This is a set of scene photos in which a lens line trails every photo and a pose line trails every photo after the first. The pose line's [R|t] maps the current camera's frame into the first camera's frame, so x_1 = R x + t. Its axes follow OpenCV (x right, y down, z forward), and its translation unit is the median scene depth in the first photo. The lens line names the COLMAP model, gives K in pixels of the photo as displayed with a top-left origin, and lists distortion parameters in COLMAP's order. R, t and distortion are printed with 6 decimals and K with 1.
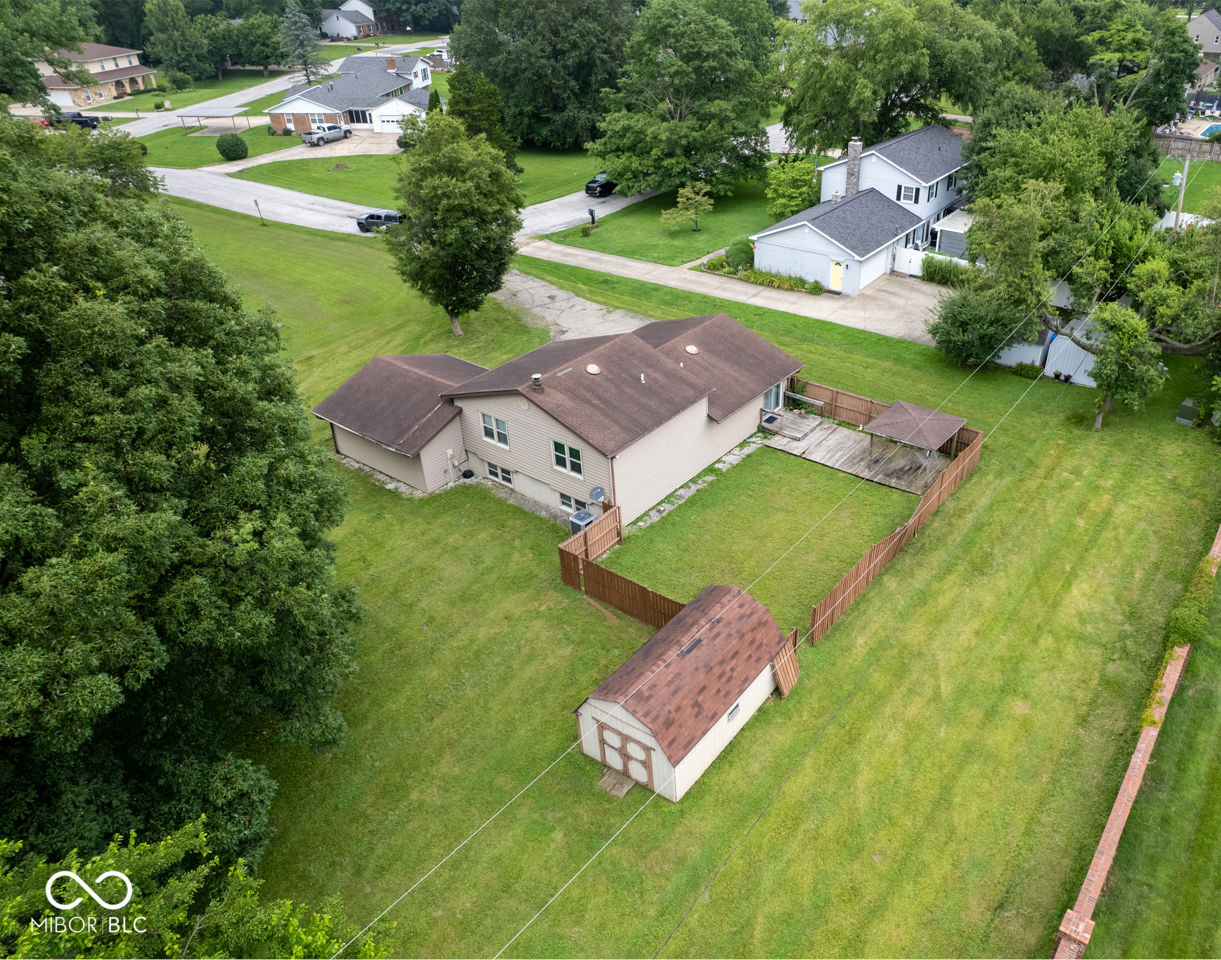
lens RADIAL K [[917.4, 0, 727.4], [0, 917.4, 465.2], [0, 0, 1]] dist [-0.042118, 0.003643]
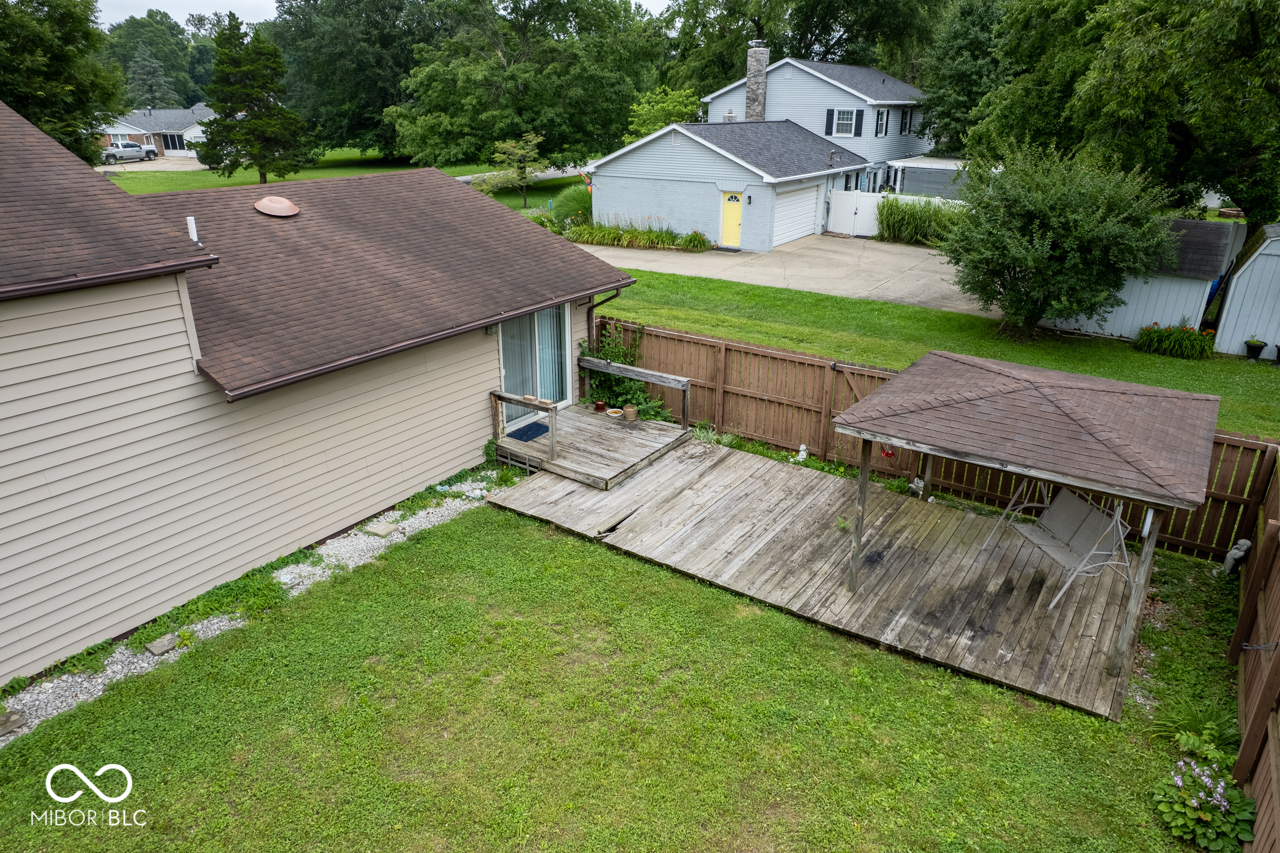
lens RADIAL K [[809.2, 0, 646.0], [0, 809.2, 422.5], [0, 0, 1]] dist [-0.048851, 0.026179]
pose [[0.999993, 0.003237, 0.002068, 0.092878], [-0.002856, 0.986558, -0.163384, -0.004940], [-0.002569, 0.163377, 0.986560, 0.743303]]
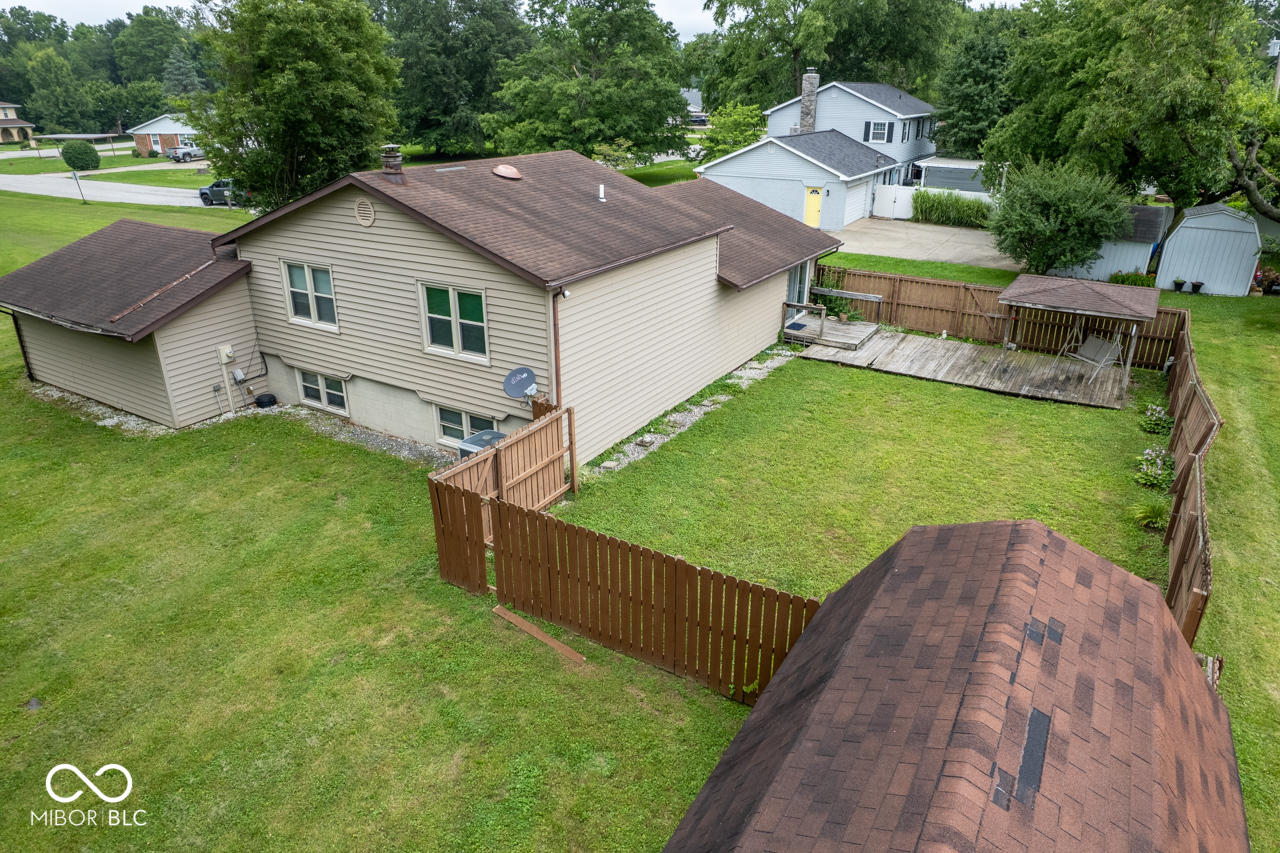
lens RADIAL K [[809.2, 0, 646.5], [0, 809.2, 422.4], [0, 0, 1]] dist [-0.048851, 0.026179]
pose [[0.998106, -0.021256, 0.057723, -0.087461], [0.029566, 0.988671, -0.147157, 0.092934], [-0.053941, 0.148585, 0.987427, 0.512086]]
